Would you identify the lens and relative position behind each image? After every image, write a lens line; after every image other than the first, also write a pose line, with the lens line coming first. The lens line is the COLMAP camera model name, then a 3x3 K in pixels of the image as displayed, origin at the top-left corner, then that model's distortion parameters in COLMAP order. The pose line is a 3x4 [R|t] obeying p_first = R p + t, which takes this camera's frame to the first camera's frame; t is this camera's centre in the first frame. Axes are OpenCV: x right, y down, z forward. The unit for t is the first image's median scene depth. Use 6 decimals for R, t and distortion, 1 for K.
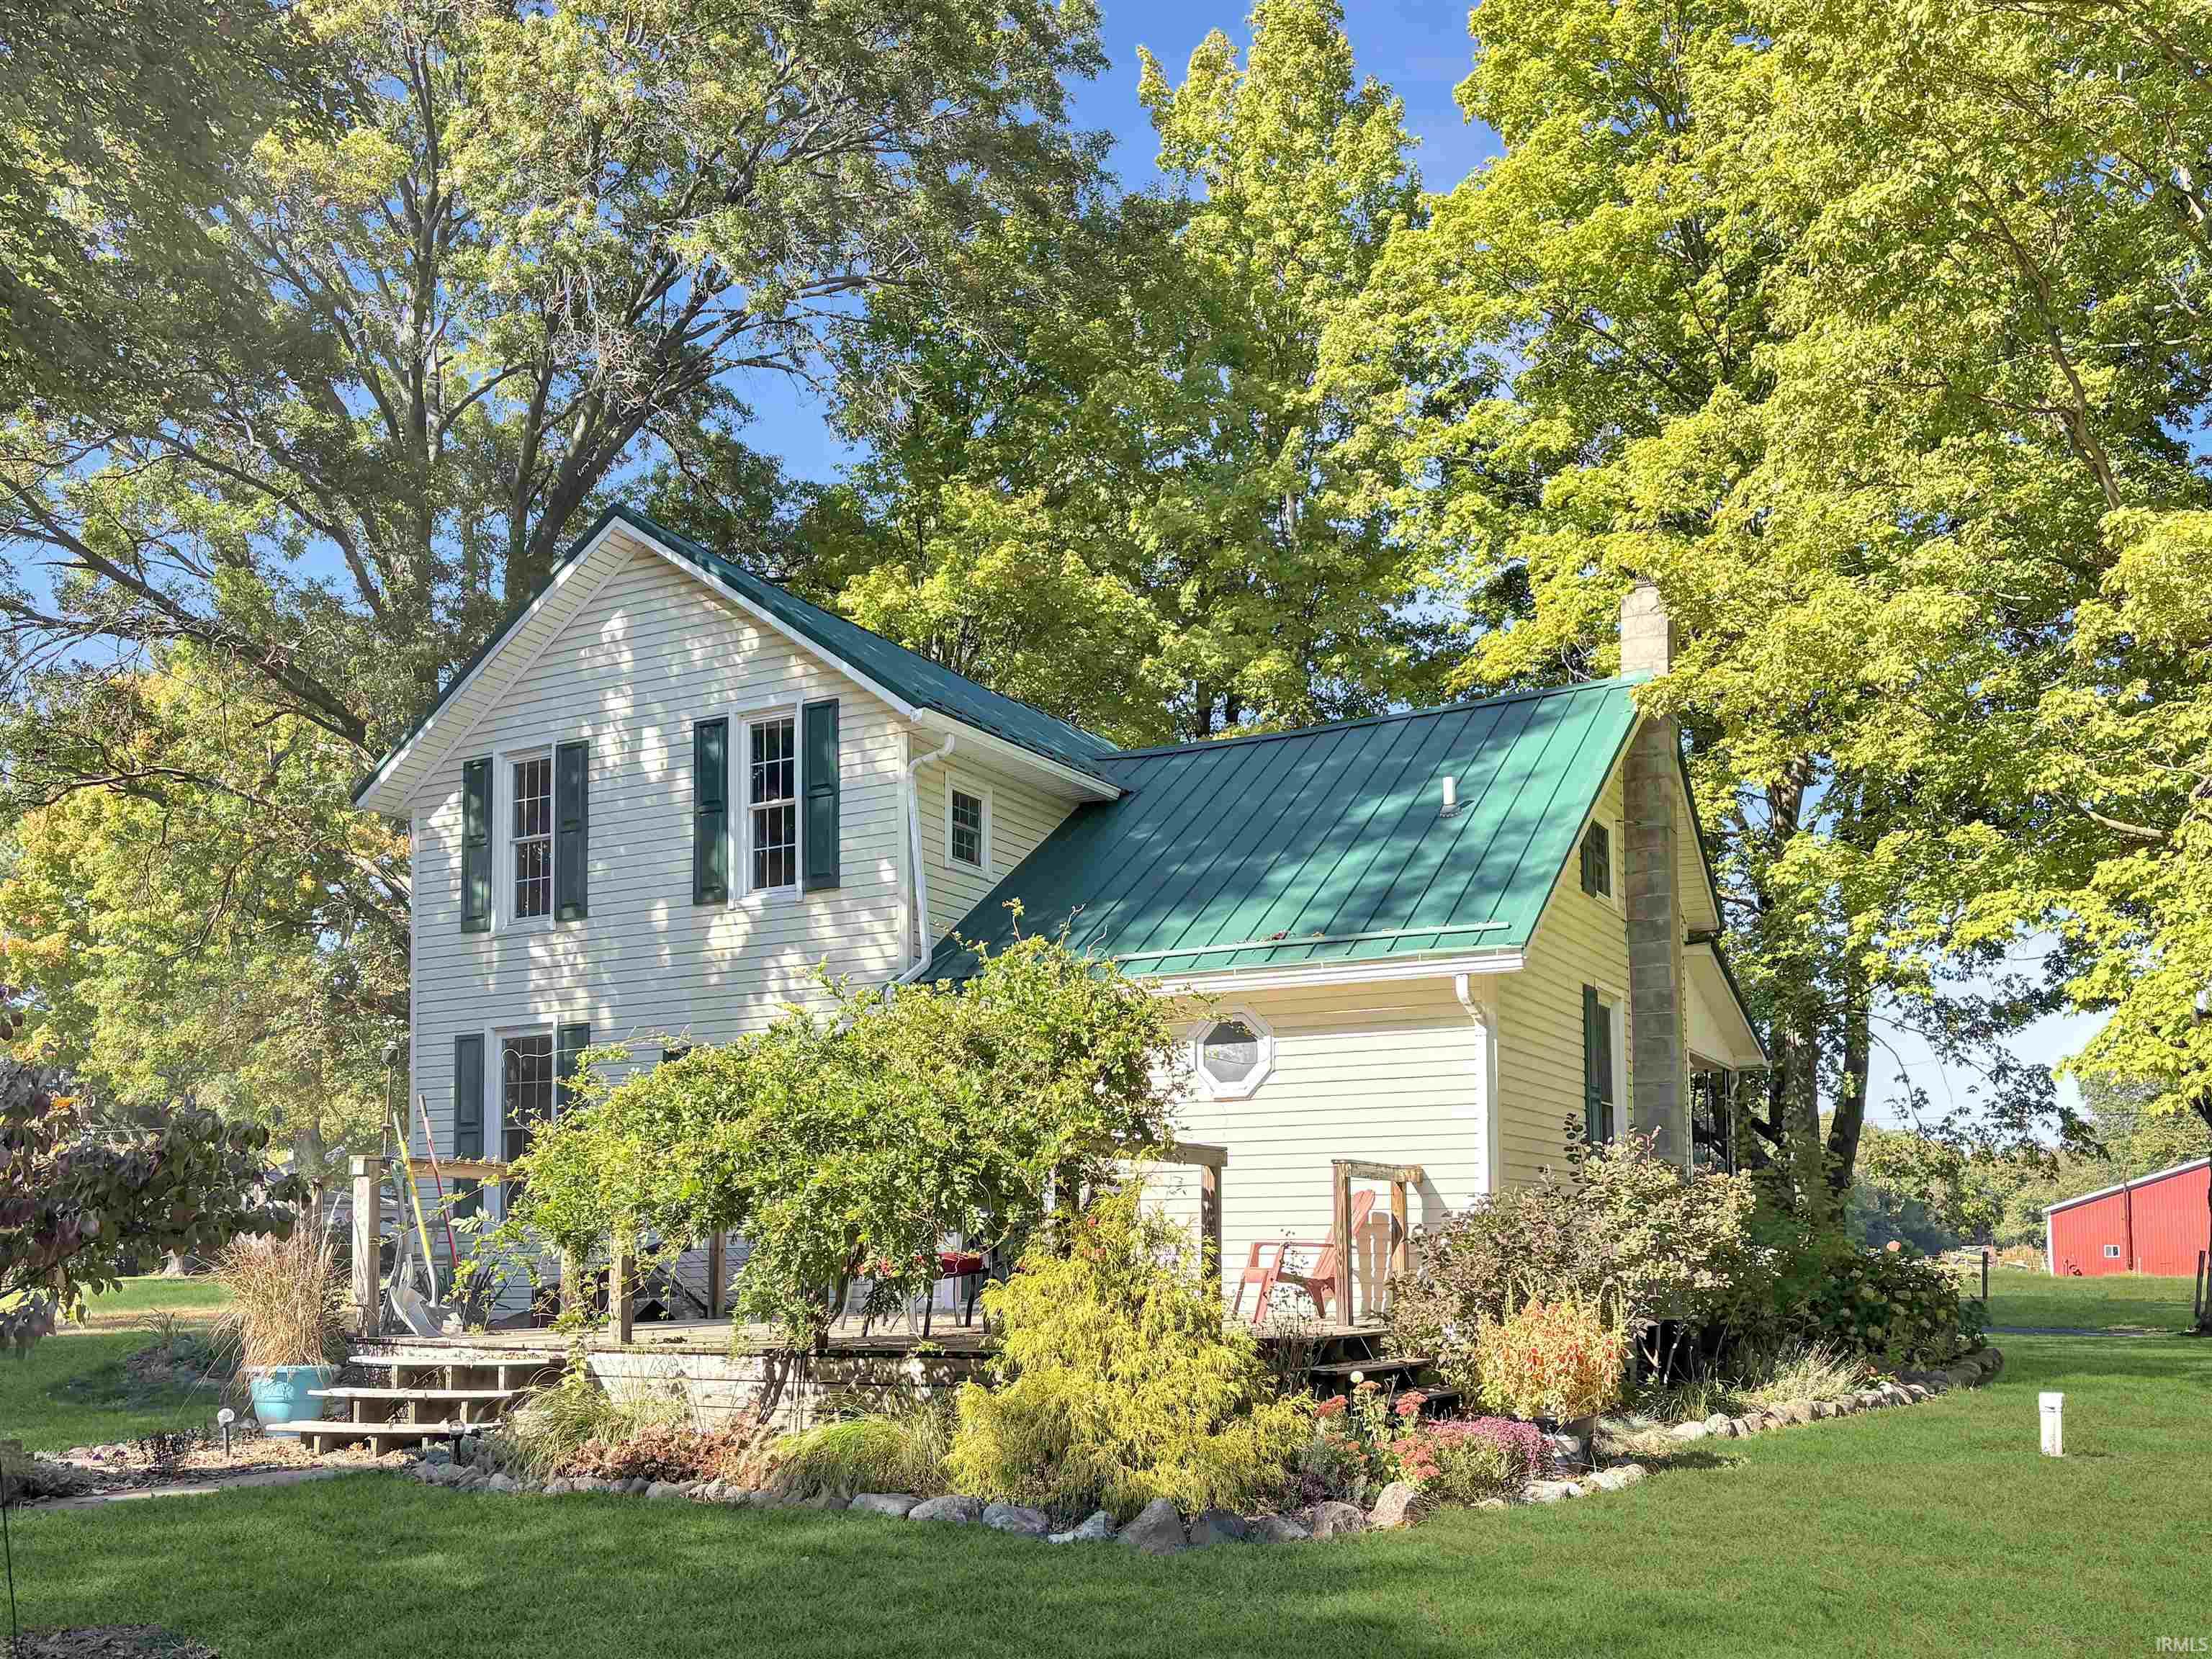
lens RADIAL K [[1932.3, 0, 1109.6], [0, 1932.3, 885.4], [0, 0, 1]] dist [0.133029, -0.294577]
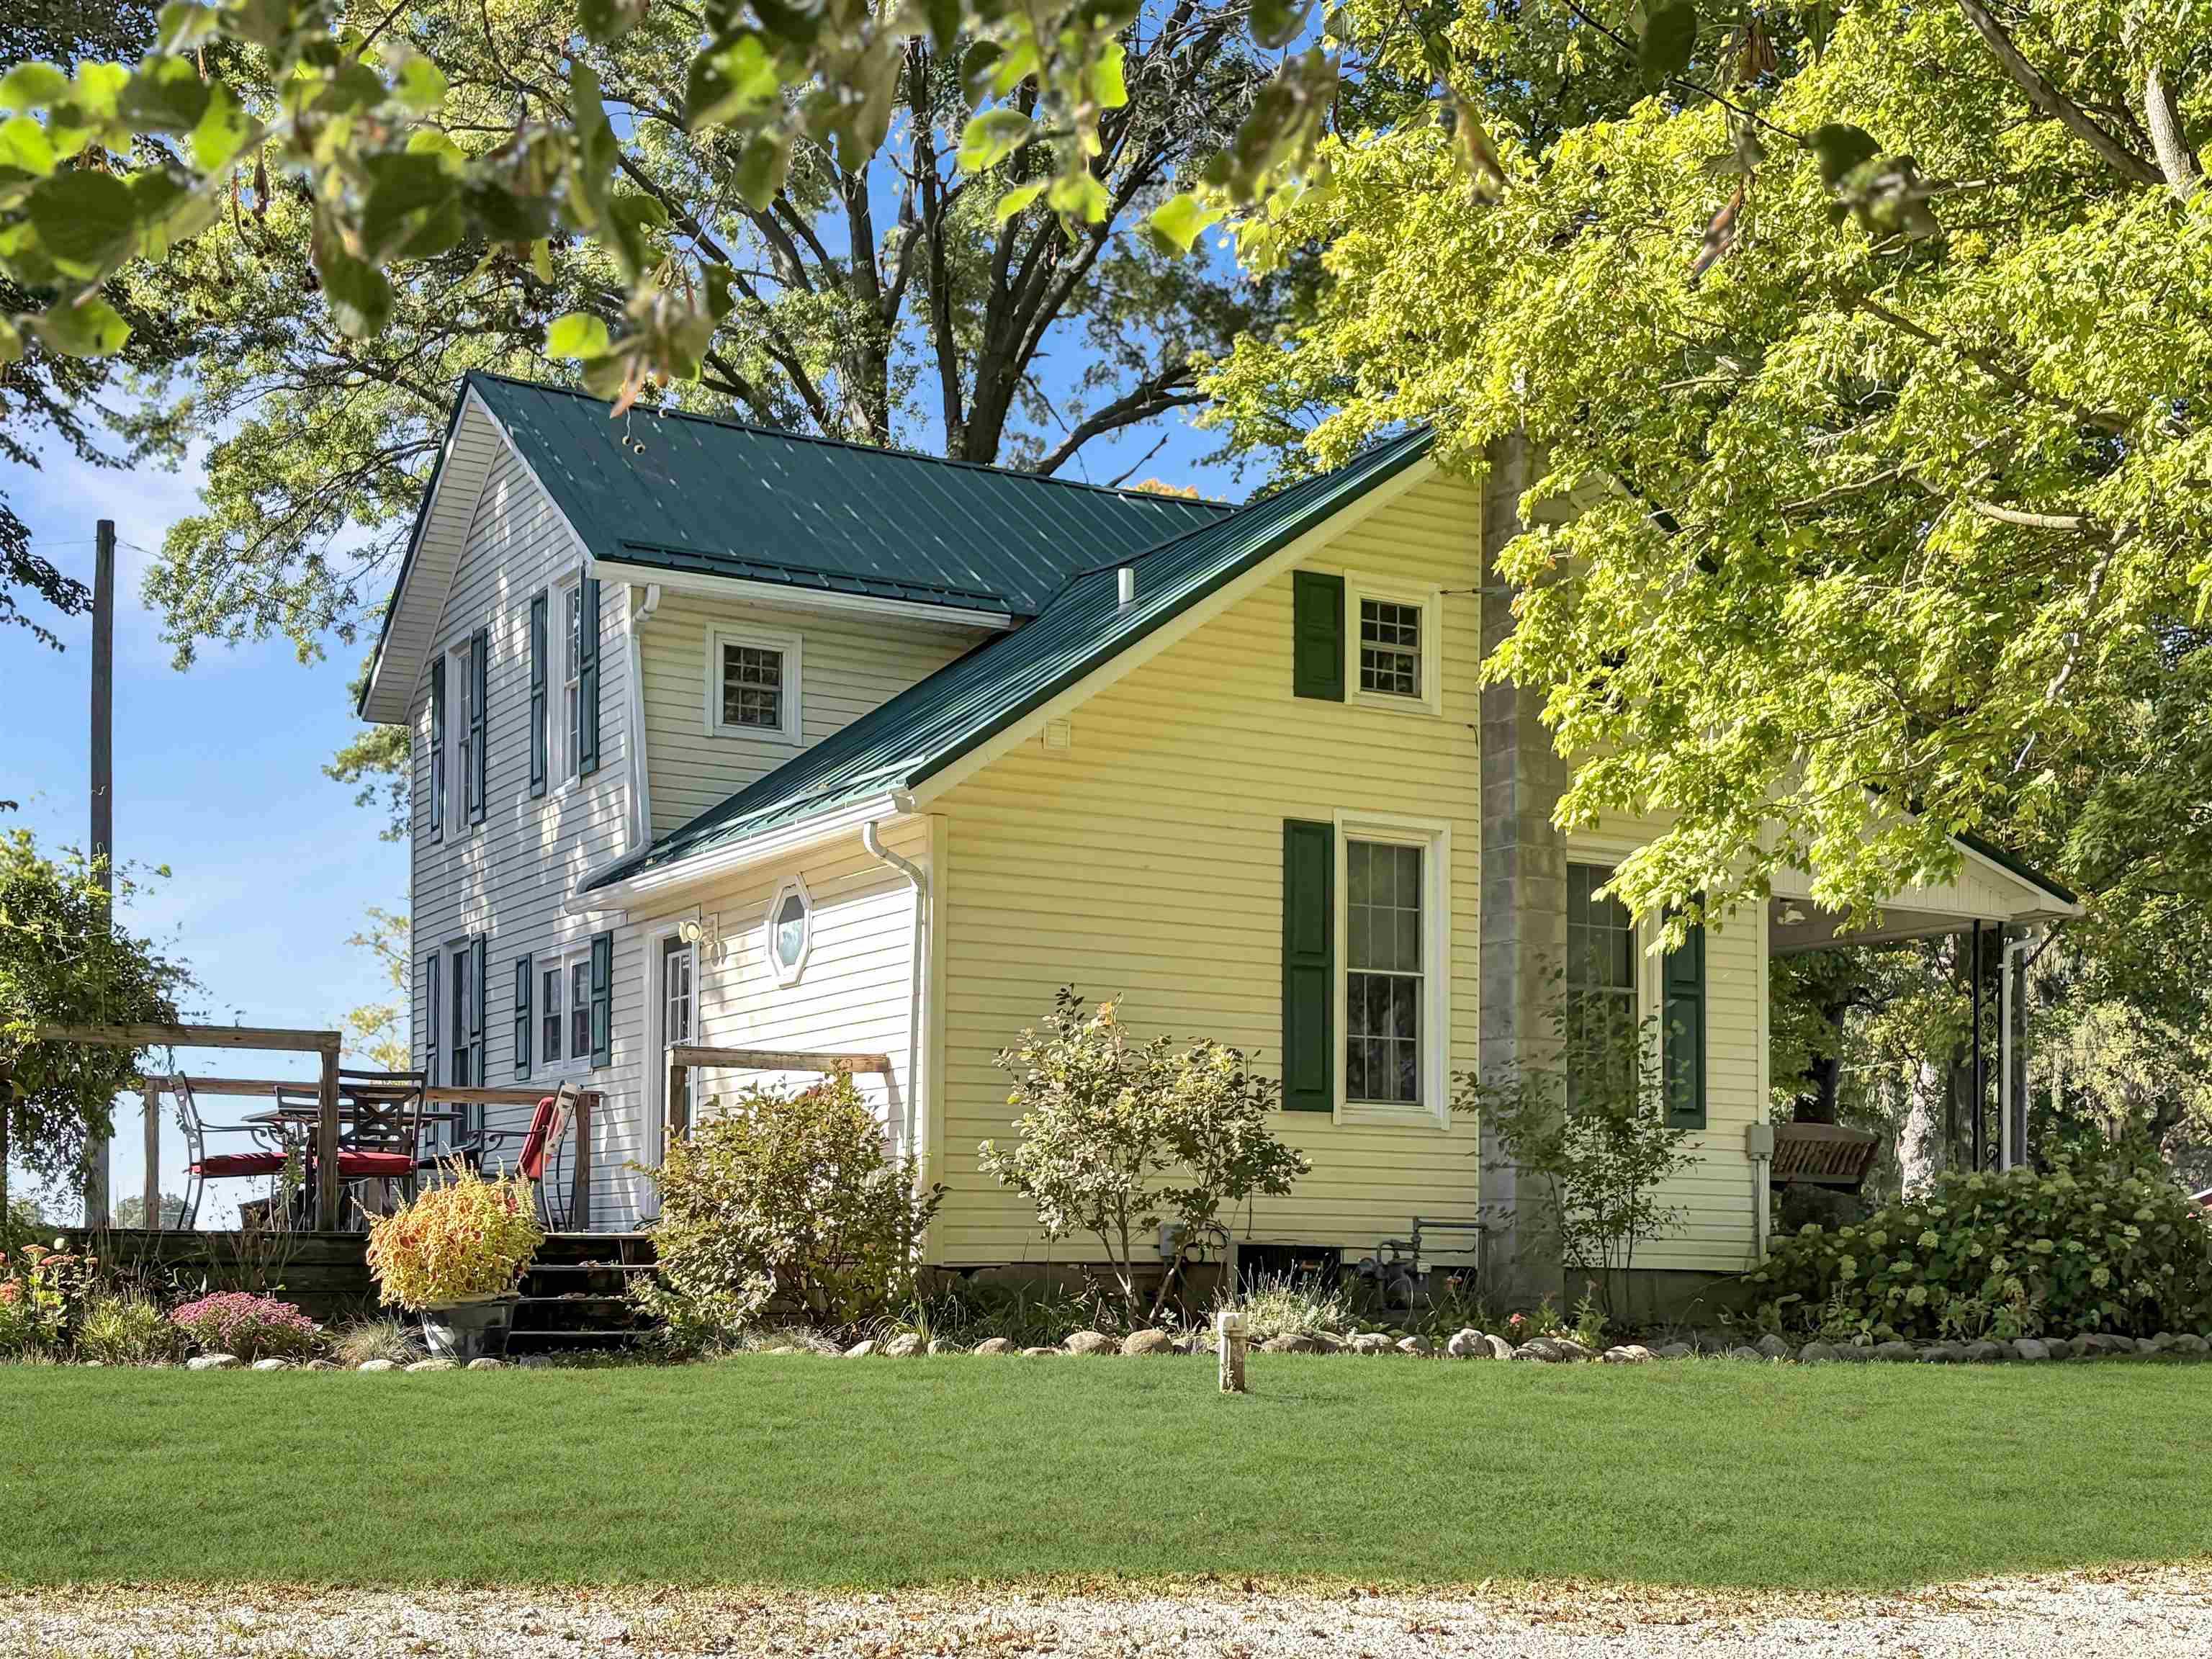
lens RADIAL K [[2727.3, 0, 1106.0], [0, 2727.3, 829.5], [0, 0, 1]] dist [0.165390, -0.408711]
pose [[0.859981, -0.067260, -0.505874, 0.675931], [0.082705, 0.996541, 0.008100, 0.036943], [0.503580, -0.048804, 0.862569, 0.027328]]
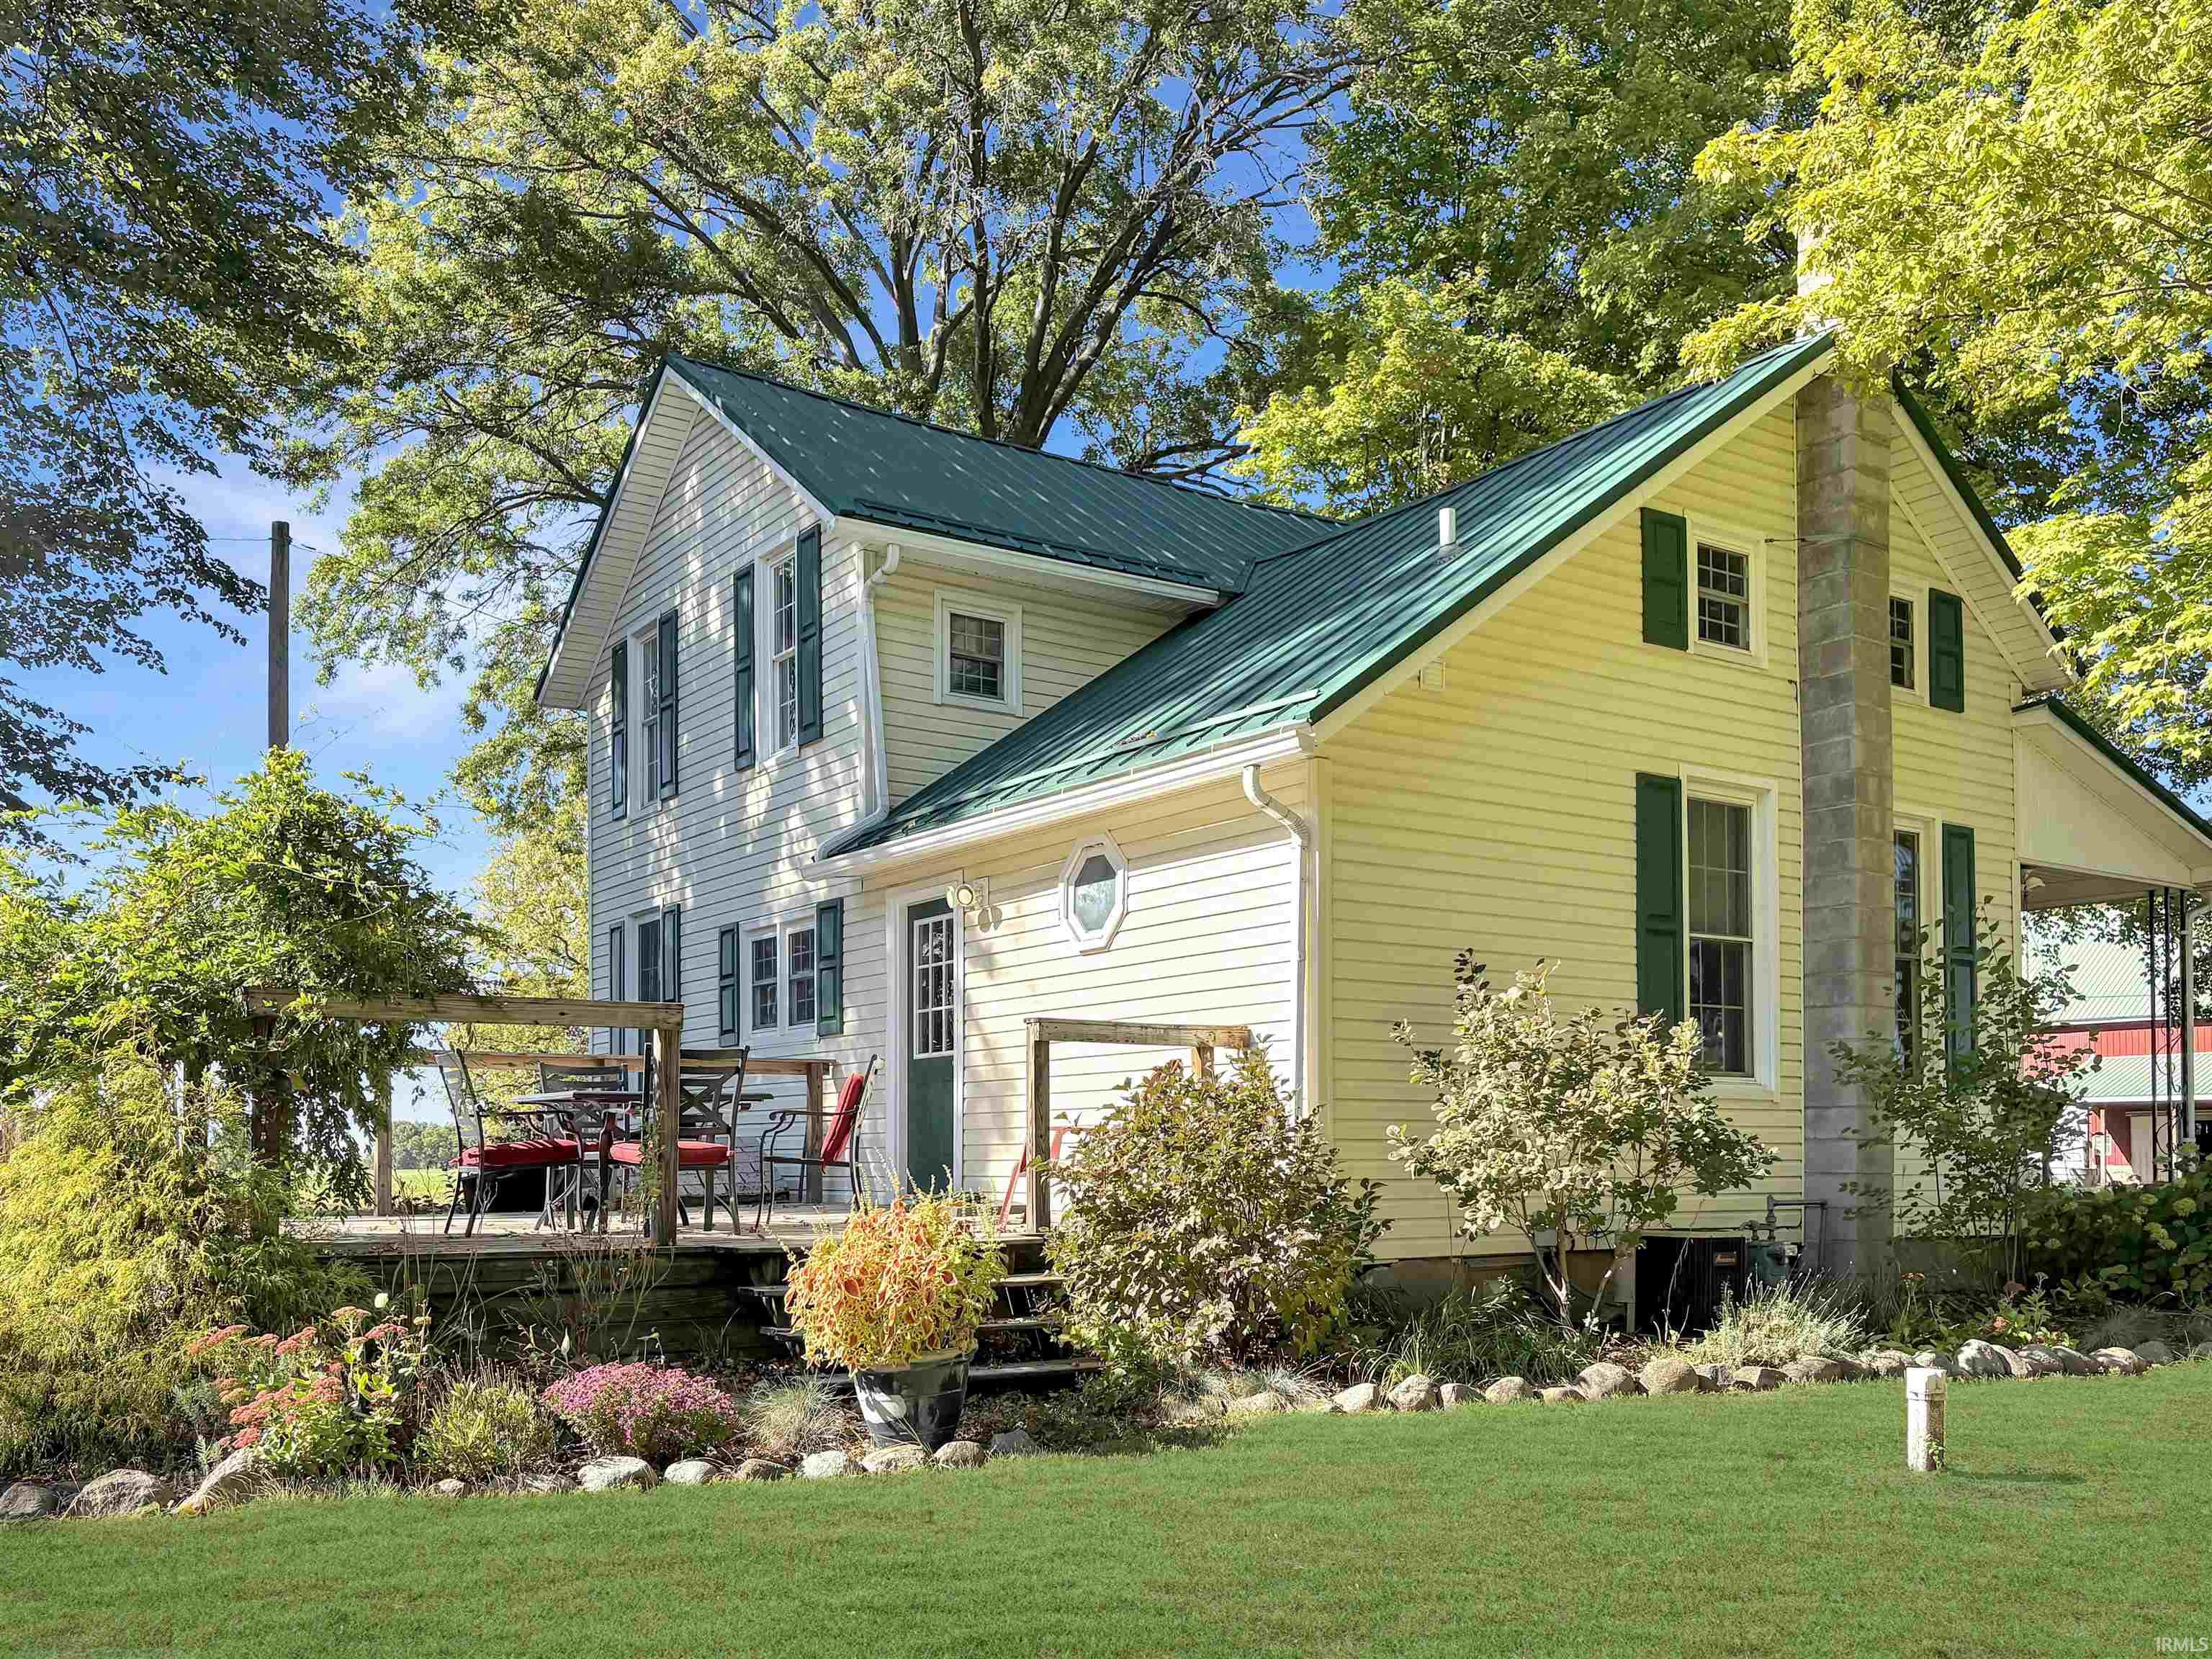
lens RADIAL K [[1932.3, 0, 1109.6], [0, 1932.3, 885.4], [0, 0, 1]] dist [0.133029, -0.294577]
pose [[0.898880, -0.057086, -0.434461, 0.350635], [0.079502, 0.996269, 0.033582, 0.048219], [0.430923, -0.064727, 0.900064, 0.243177]]
